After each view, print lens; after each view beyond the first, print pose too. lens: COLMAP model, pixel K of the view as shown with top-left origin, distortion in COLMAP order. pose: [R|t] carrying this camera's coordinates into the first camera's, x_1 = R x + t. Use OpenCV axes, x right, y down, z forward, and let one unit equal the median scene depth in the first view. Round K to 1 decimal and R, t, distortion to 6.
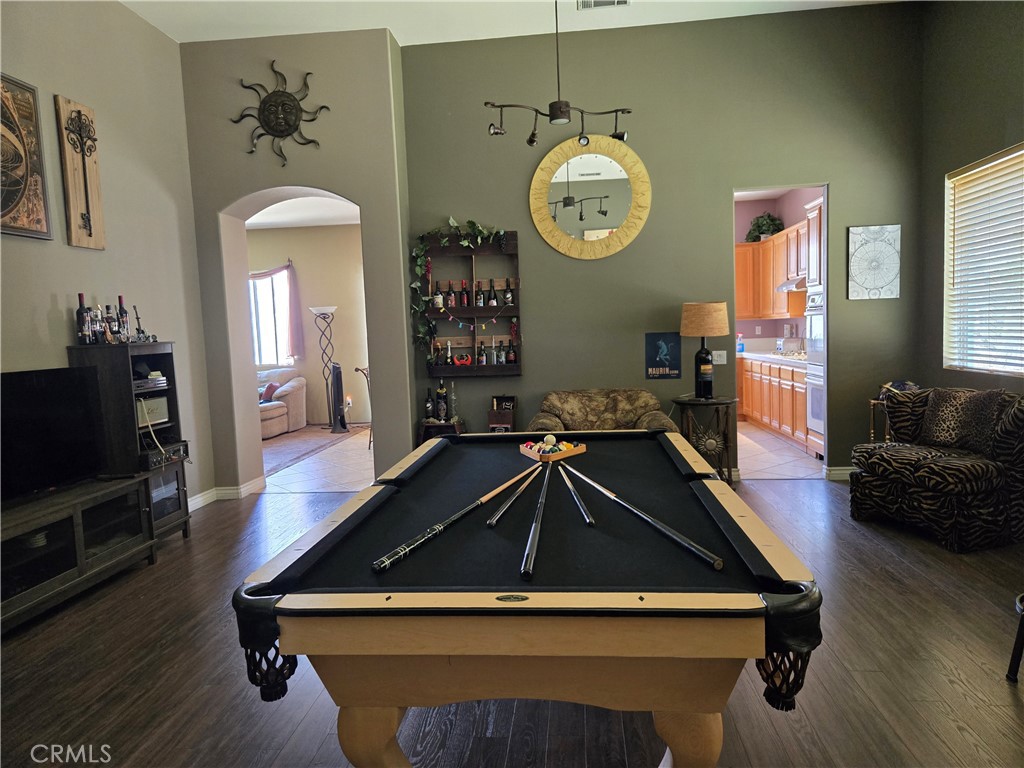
lens RADIAL K [[686.4, 0, 510.2], [0, 686.4, 387.8], [0, 0, 1]] dist [0.074964, -0.061966]
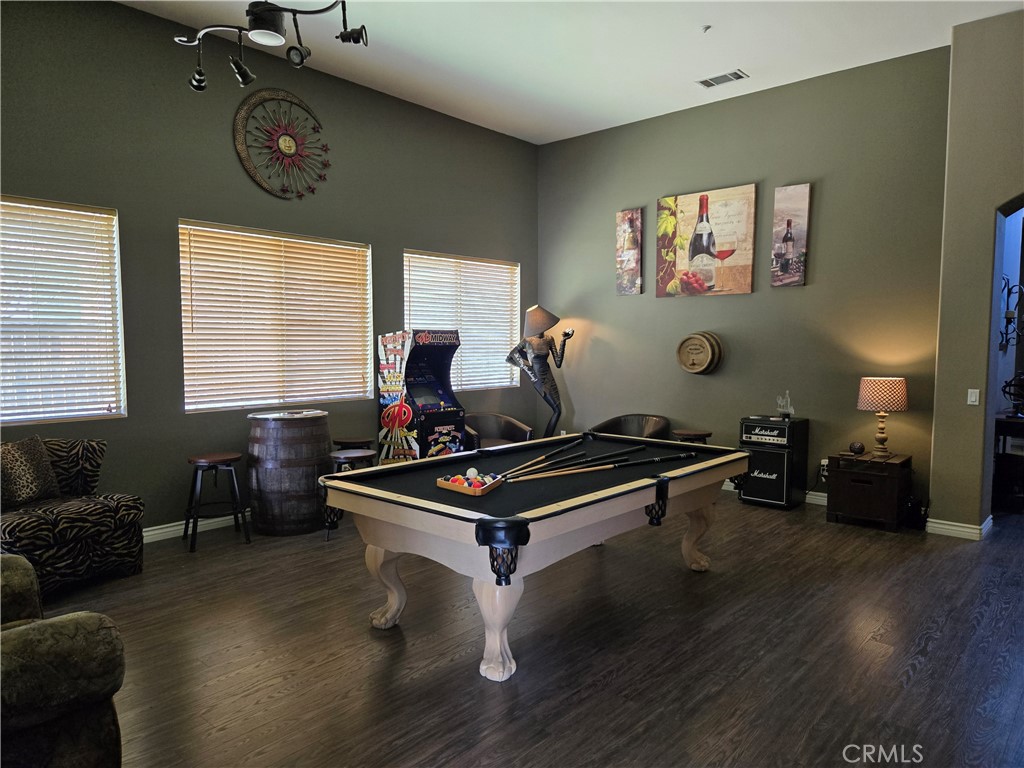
lens RADIAL K [[686.4, 0, 506.2], [0, 686.4, 384.8], [0, 0, 1]] dist [0.074964, -0.061966]
pose [[-0.806694, 0.000228, 0.590969, -0.349873], [0.079784, 0.990887, 0.108526, -0.096511], [-0.585559, 0.134697, -0.799361, 1.056300]]
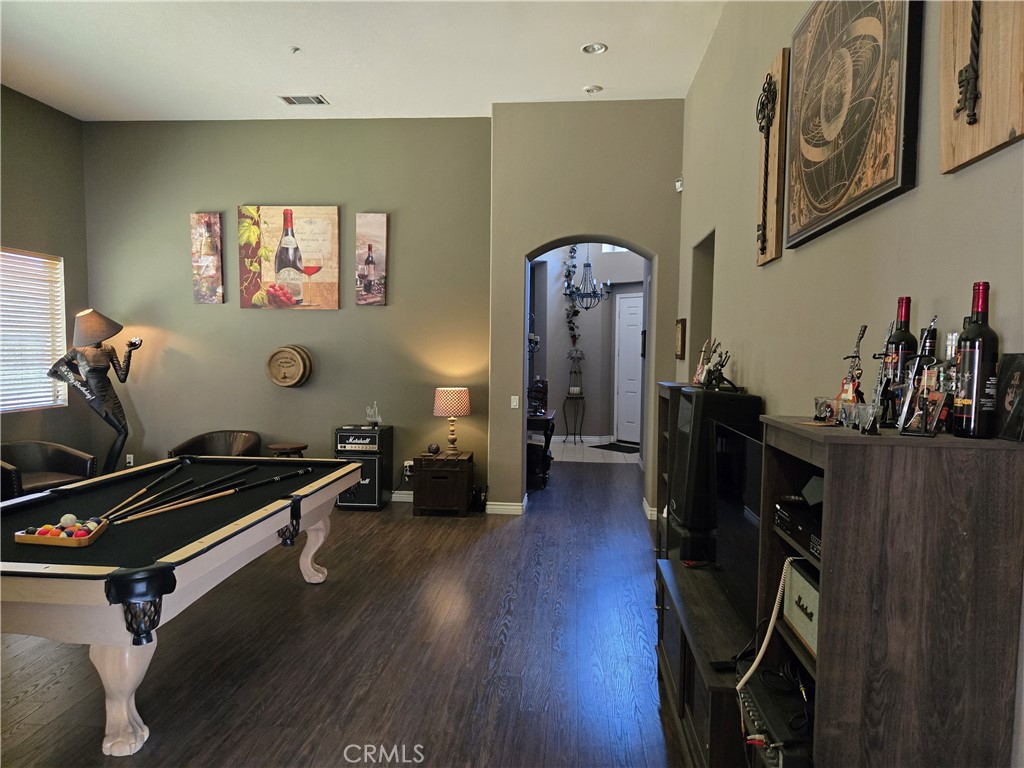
lens RADIAL K [[686.4, 0, 505.7], [0, 686.4, 385.9], [0, 0, 1]] dist [0.074964, -0.061966]
pose [[-0.999646, 0.026372, 0.003399, -0.289250], [0.026590, 0.990430, 0.135432, -0.114232], [0.000205, 0.135475, -0.990781, 1.094620]]
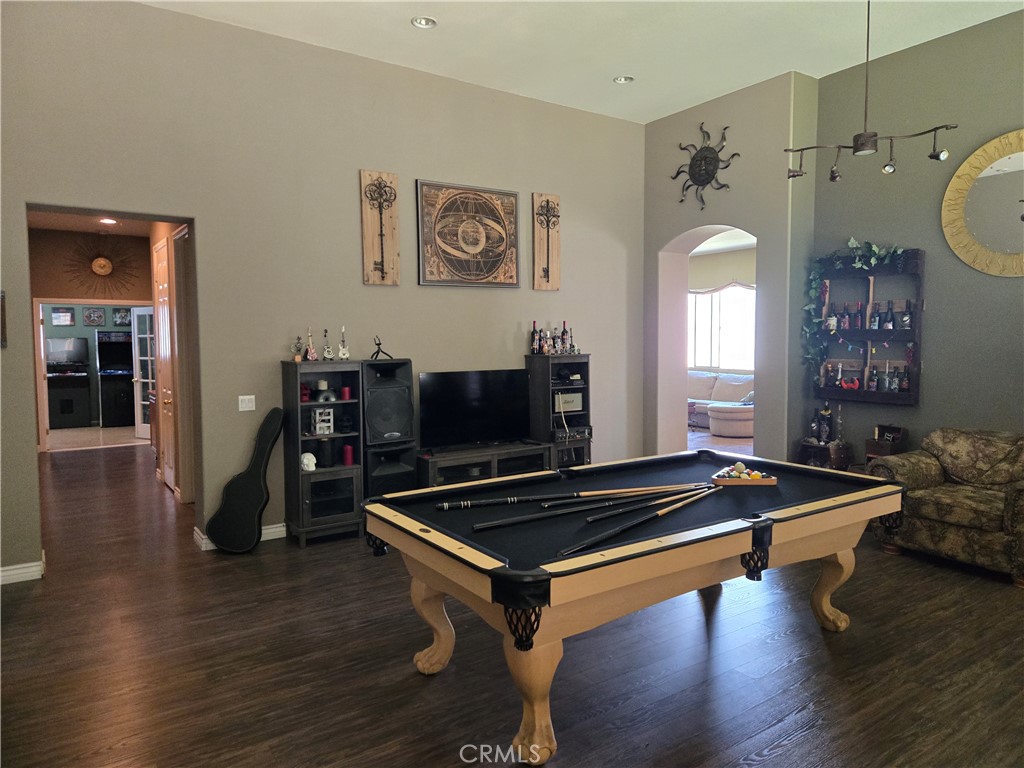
lens RADIAL K [[686.4, 0, 516.8], [0, 686.4, 374.8], [0, 0, 1]] dist [0.074964, -0.061966]
pose [[0.644877, 0.076389, -0.760460, 0.393961], [-0.083662, 0.996069, 0.029110, -0.044213], [0.759694, 0.044849, 0.648732, 0.000567]]
